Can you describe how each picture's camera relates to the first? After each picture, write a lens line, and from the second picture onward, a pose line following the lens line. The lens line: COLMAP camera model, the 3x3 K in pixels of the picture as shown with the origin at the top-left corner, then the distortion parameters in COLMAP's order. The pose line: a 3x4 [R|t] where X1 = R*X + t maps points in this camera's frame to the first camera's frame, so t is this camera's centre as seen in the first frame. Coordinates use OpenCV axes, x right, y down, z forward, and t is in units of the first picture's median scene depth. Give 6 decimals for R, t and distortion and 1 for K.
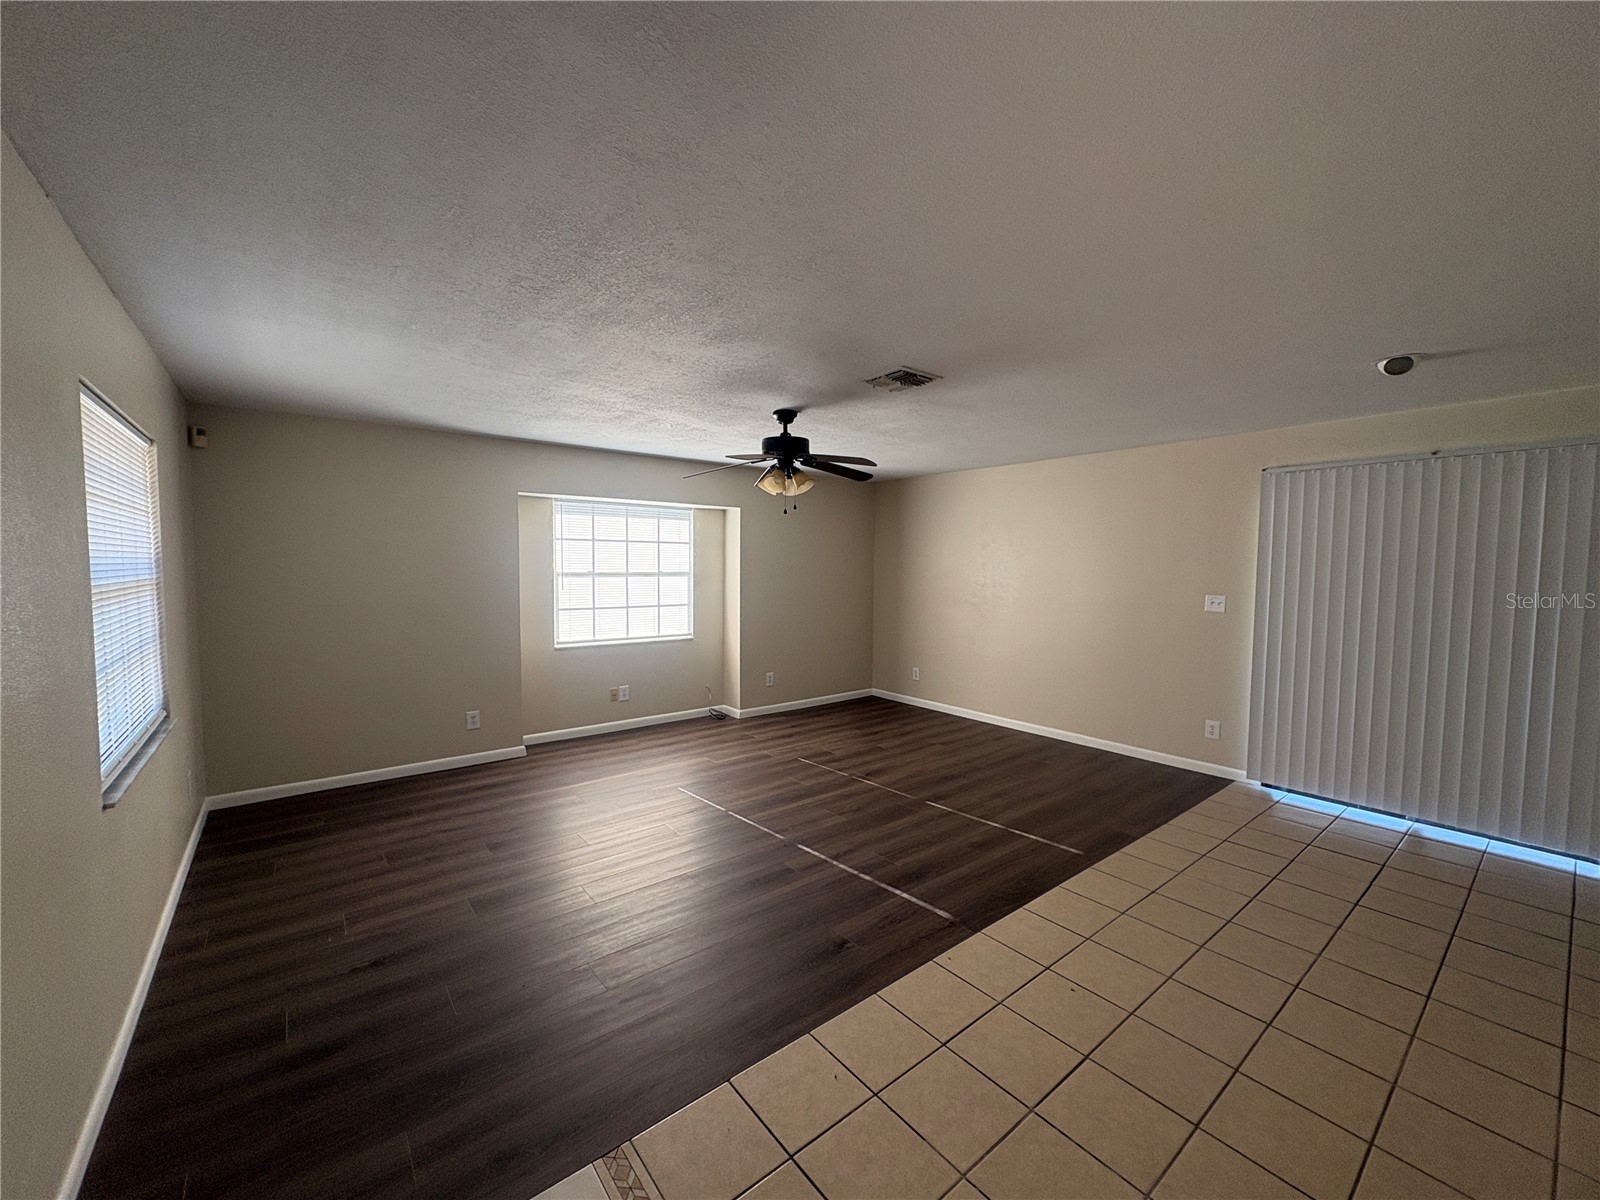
lens RADIAL K [[639.2, 0, 804.8], [0, 639.2, 601.2], [0, 0, 1]] dist [0.001334, -0.000442]
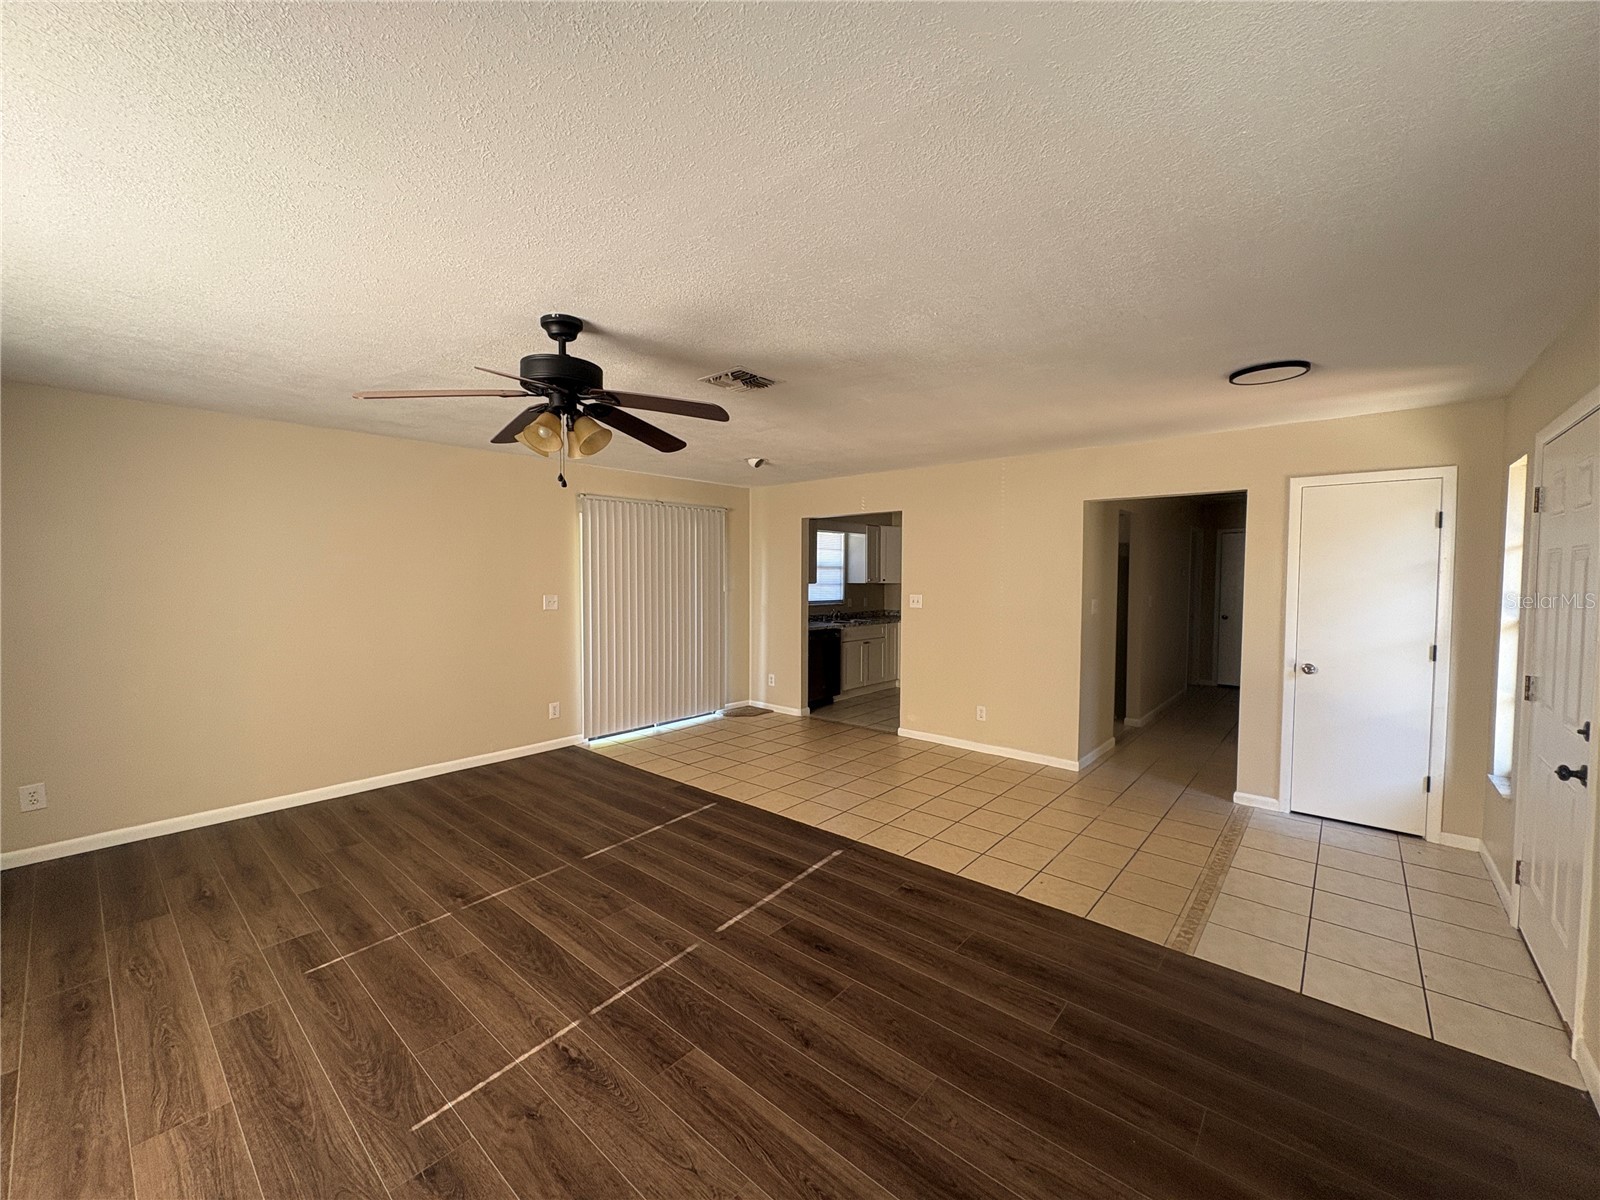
lens RADIAL K [[639.2, 0, 792.0], [0, 639.2, 590.6], [0, 0, 1]] dist [0.001334, -0.000442]
pose [[-0.170263, -0.034679, 0.984788, -0.539684], [0.055548, 0.997454, 0.044729, -0.041784], [-0.983832, 0.062318, -0.167903, 0.706867]]
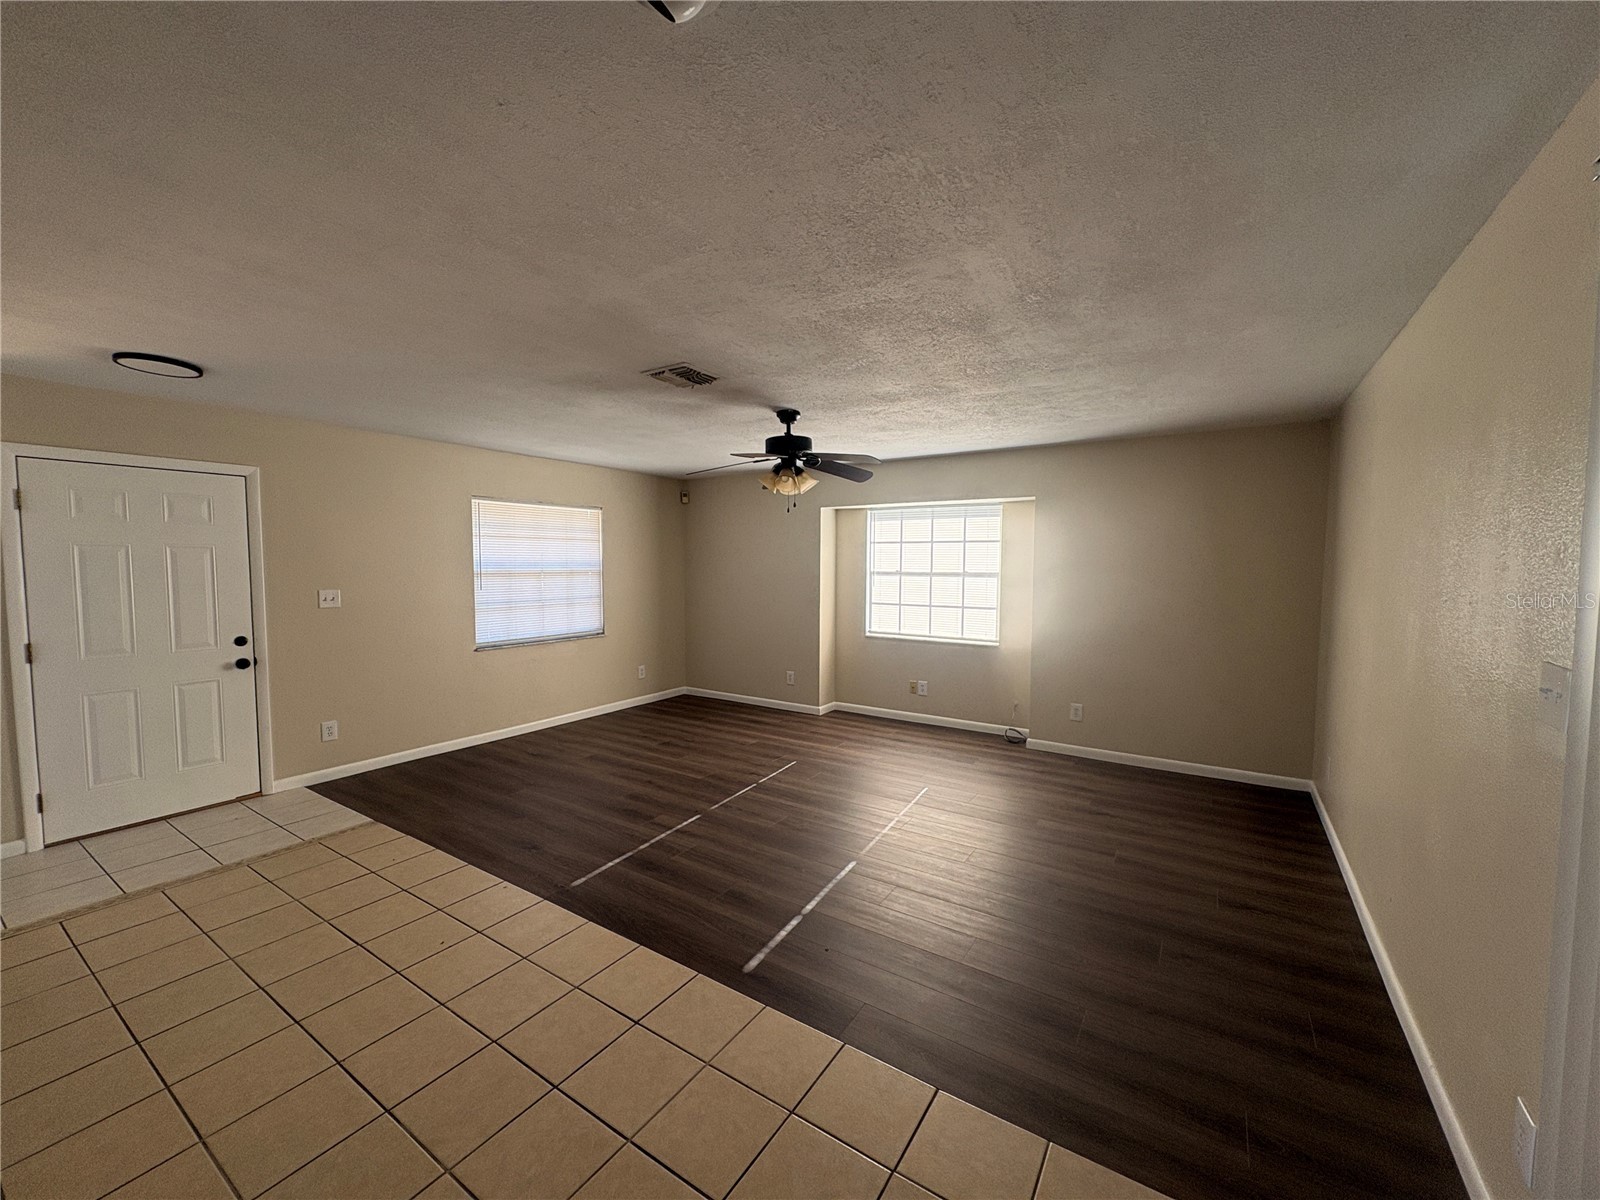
lens RADIAL K [[639.2, 0, 793.8], [0, 639.2, 600.4], [0, 0, 1]] dist [0.001334, -0.000442]
pose [[0.299952, 0.049642, -0.952662, 0.745416], [-0.058557, 0.997720, 0.033553, -0.024823], [0.952155, 0.045720, 0.302175, 0.558565]]
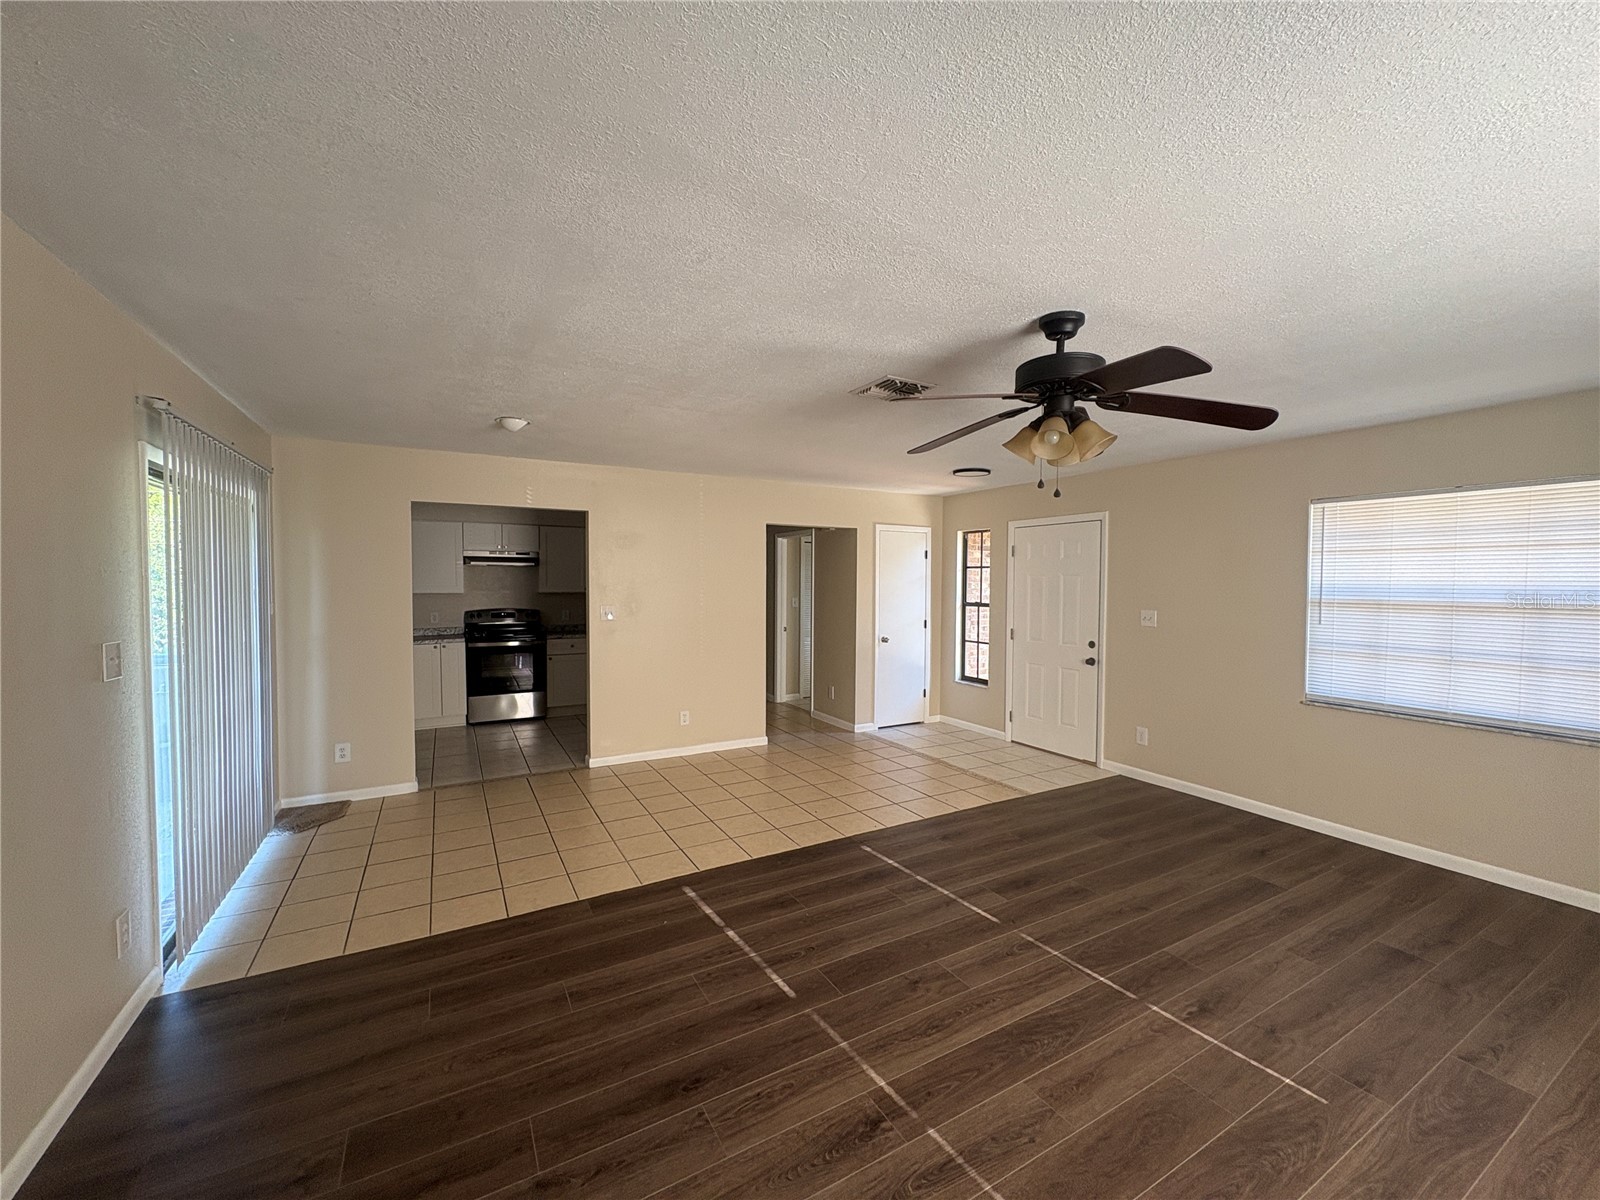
lens RADIAL K [[639.2, 0, 803.5], [0, 639.2, 605.9], [0, 0, 1]] dist [0.001334, -0.000442]
pose [[-0.986815, -0.019781, 0.160639, 0.078929], [-0.003392, 0.994813, 0.101668, -0.077262], [-0.161817, 0.099783, -0.981763, 1.263247]]
